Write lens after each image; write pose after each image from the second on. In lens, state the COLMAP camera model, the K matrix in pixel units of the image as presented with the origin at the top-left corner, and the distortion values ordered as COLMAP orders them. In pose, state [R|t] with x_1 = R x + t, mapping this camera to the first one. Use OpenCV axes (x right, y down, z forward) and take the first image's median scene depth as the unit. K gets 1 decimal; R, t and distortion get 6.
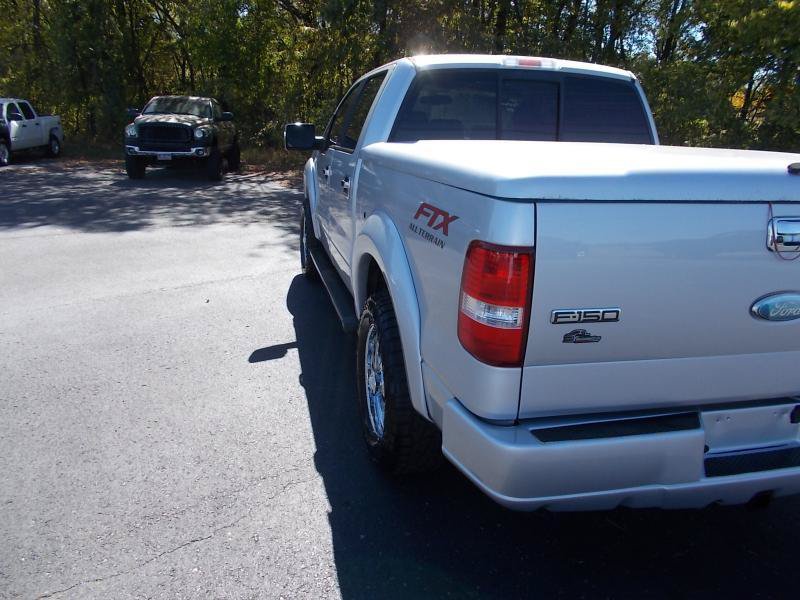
lens RADIAL K [[614.0, 0, 402.9], [0, 614.0, 300.9], [0, 0, 1]] dist [0.003491, -0.013832]
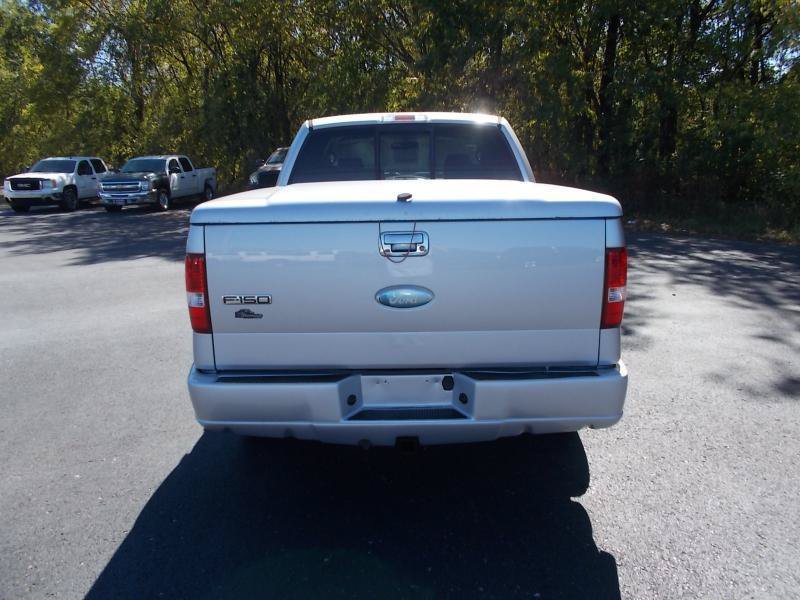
lens RADIAL K [[614.0, 0, 402.8], [0, 614.0, 300.9], [0, 0, 1]] dist [0.003491, -0.013832]
pose [[0.968589, 0.010186, -0.248458, 0.921564], [-0.024769, 0.998144, -0.055638, 0.089904], [0.247431, 0.060045, 0.967043, -0.313344]]
